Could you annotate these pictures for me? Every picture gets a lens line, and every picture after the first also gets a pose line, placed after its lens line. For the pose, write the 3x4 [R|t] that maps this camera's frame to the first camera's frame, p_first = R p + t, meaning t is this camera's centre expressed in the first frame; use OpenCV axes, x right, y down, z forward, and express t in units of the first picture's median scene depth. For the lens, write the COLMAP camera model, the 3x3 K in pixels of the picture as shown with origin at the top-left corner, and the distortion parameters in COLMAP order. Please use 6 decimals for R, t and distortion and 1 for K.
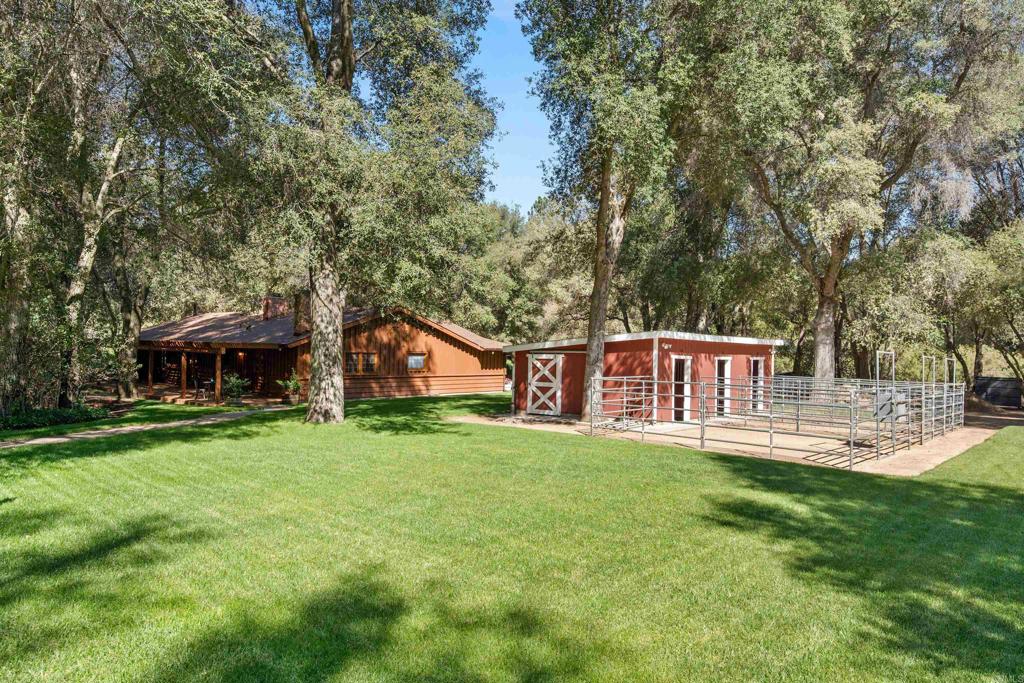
lens RADIAL K [[665.6, 0, 510.0], [0, 665.6, 342.9], [0, 0, 1]] dist [0.007245, -0.009817]
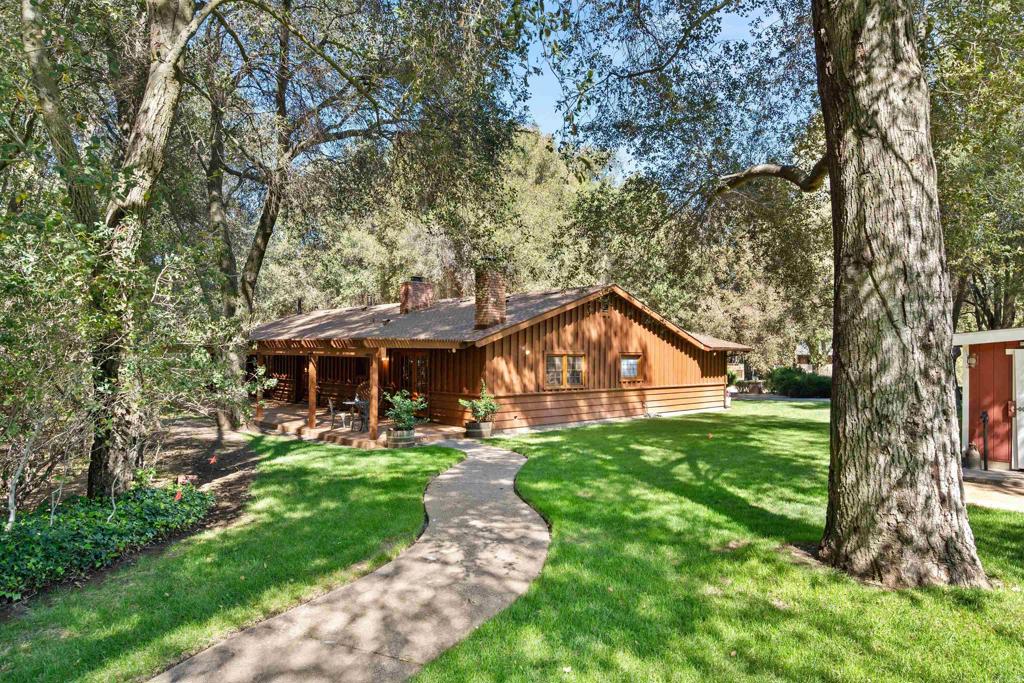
lens RADIAL K [[629.5, 0, 509.0], [0, 629.5, 340.3], [0, 0, 1]] dist [0.021163, 0.000534]
pose [[0.996486, -0.014107, -0.082564, -0.251401], [0.012930, 0.999807, -0.014767, 0.009849], [0.082756, 0.013647, 0.996476, 0.407488]]
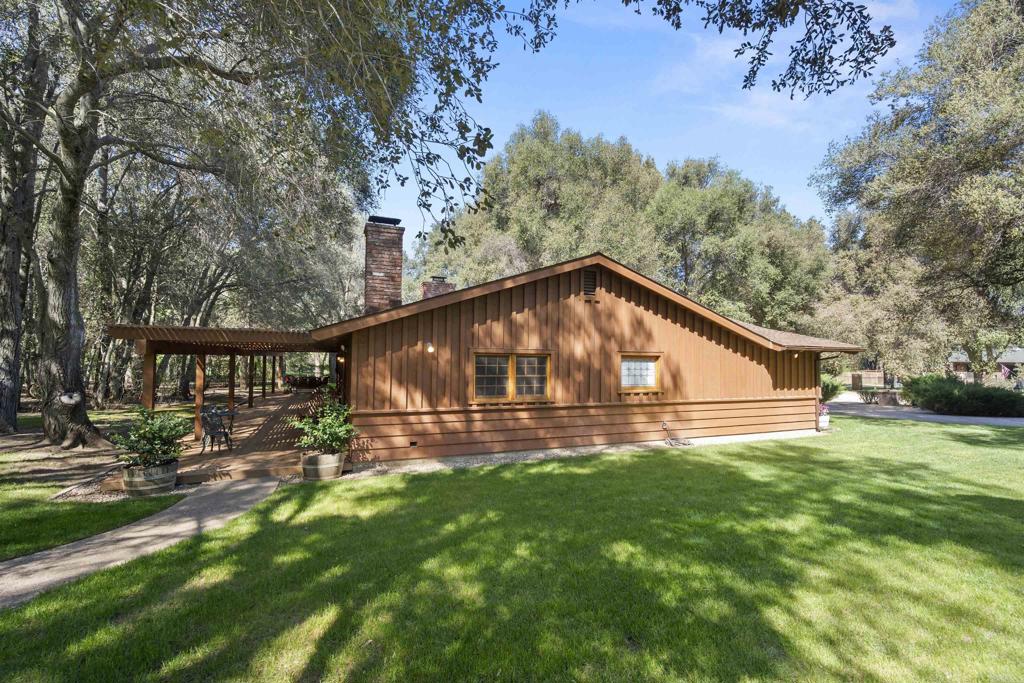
lens RADIAL K [[435.6, 0, 520.6], [0, 435.6, 340.8], [0, 0, 1]] dist [0.009397, -0.000224]
pose [[0.906895, -0.029282, -0.420339, -0.100877], [0.011799, 0.998956, -0.044133, 0.020445], [0.421192, 0.035064, 0.906293, 0.803590]]
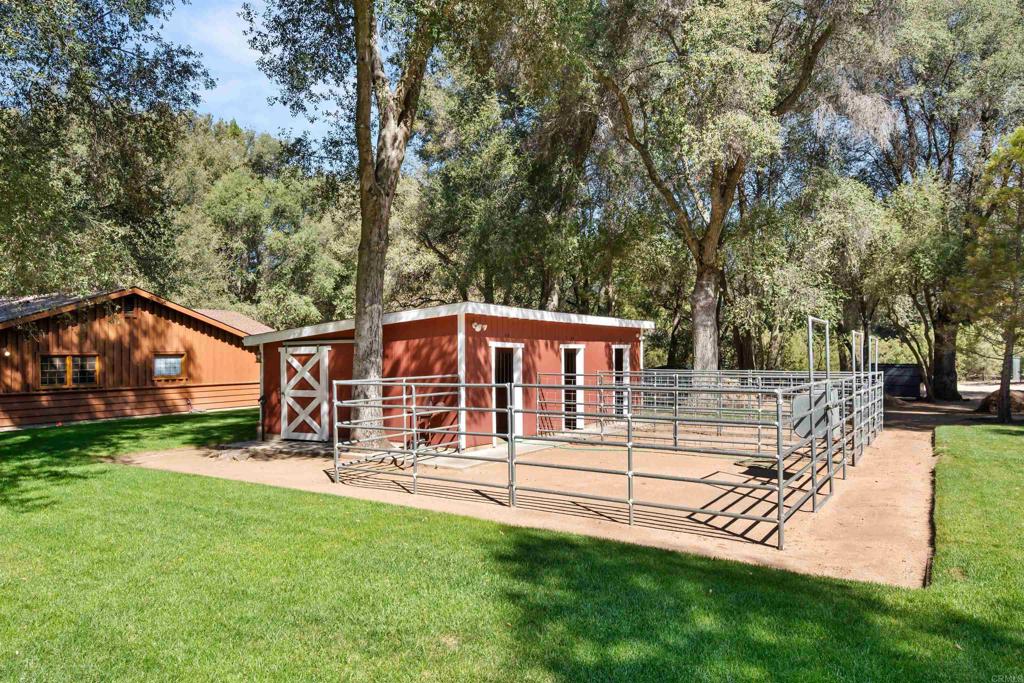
lens RADIAL K [[700.3, 0, 506.1], [0, 700.3, 346.4], [0, 0, 1]] dist [-0.006557, 0.001464]
pose [[0.984313, -0.025161, 0.174629, 0.101561], [0.024568, 0.999683, 0.005557, 0.014183], [-0.174713, -0.001180, 0.984619, 0.238535]]
